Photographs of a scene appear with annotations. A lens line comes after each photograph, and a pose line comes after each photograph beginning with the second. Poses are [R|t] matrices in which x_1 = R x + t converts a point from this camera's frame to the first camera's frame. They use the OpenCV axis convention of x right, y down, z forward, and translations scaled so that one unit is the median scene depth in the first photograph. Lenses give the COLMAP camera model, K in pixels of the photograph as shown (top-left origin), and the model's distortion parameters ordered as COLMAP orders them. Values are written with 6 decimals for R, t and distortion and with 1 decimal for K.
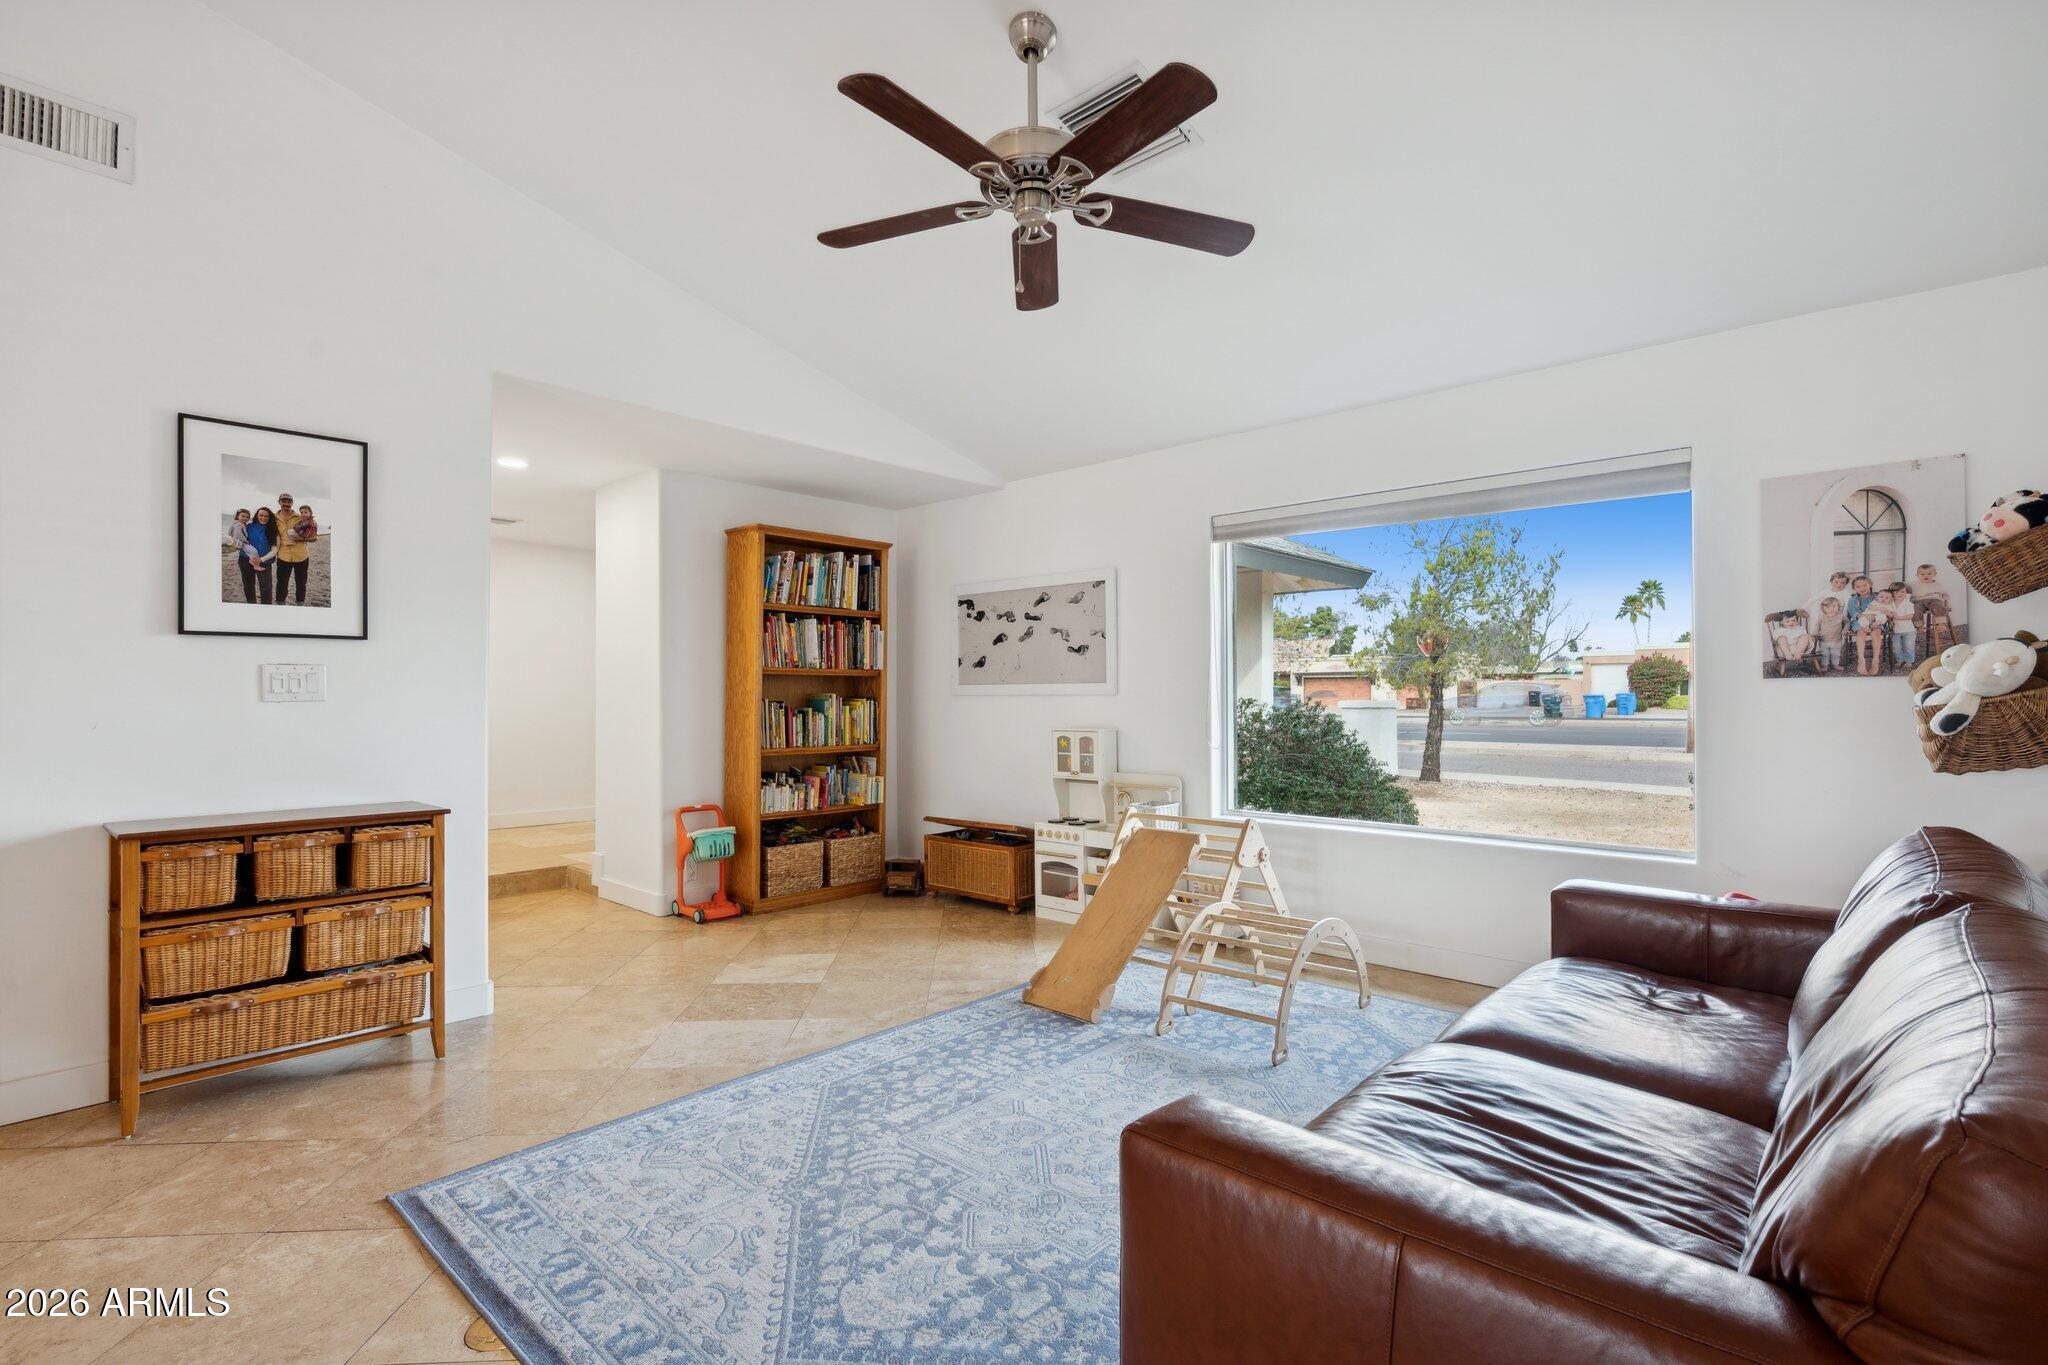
lens RADIAL K [[966.3, 0, 1031.5], [0, 966.3, 693.8], [0, 0, 1]] dist [-0.012918, -0.000392]
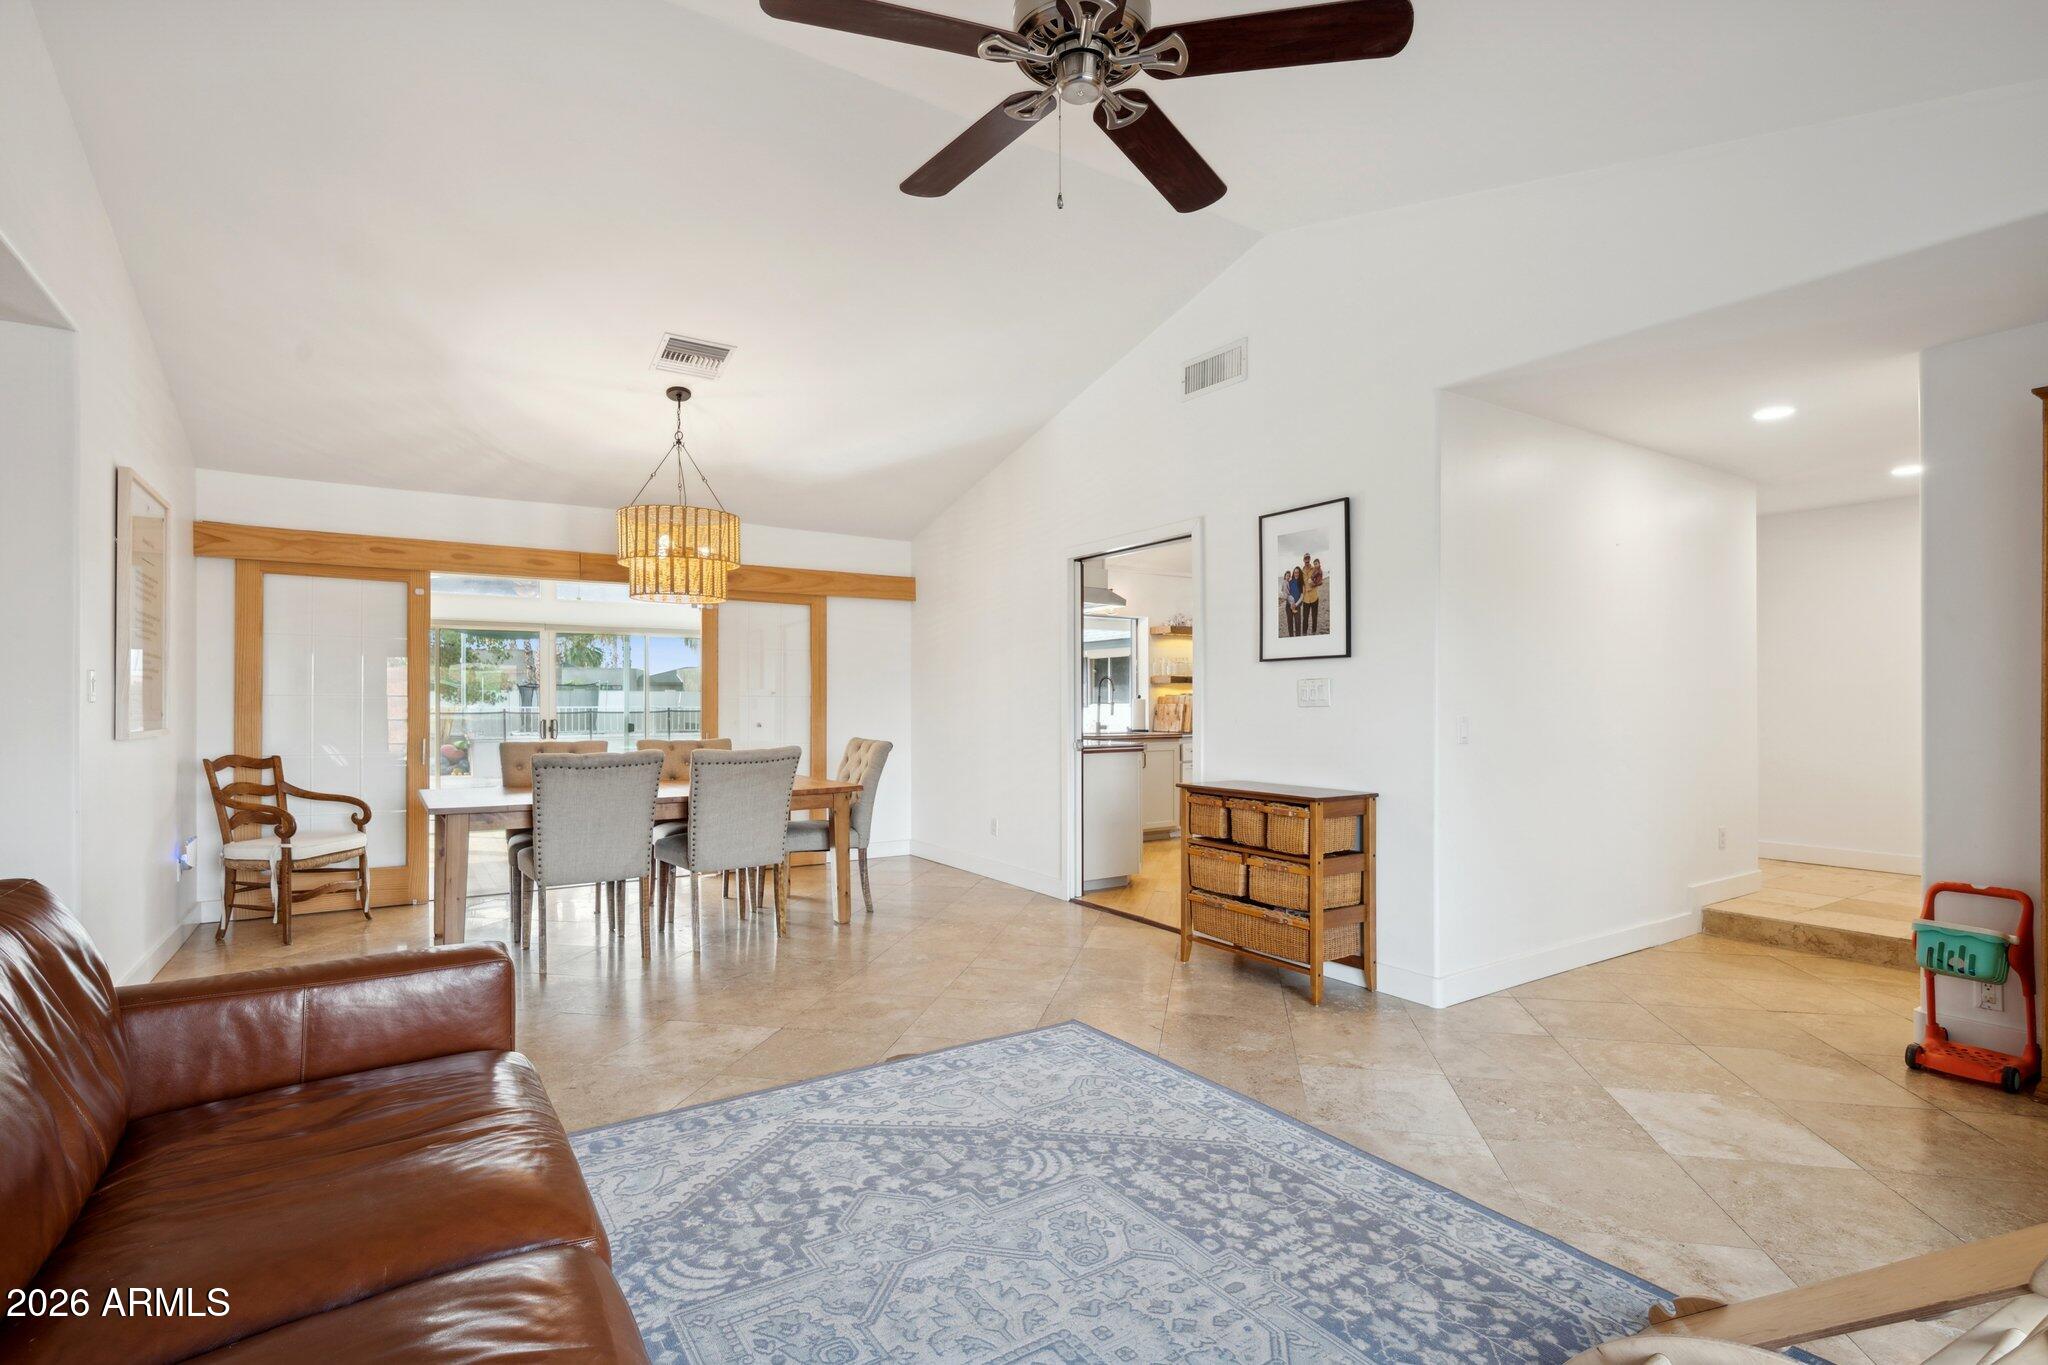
lens RADIAL K [[966.3, 0, 1031.5], [0, 966.3, 693.8], [0, 0, 1]] dist [-0.012918, -0.000392]
pose [[-0.246124, -0.004822, -0.969226, 0.669759], [-0.000170, 0.999988, -0.004931, -0.003183], [0.969238, -0.001049, -0.246122, 0.997459]]
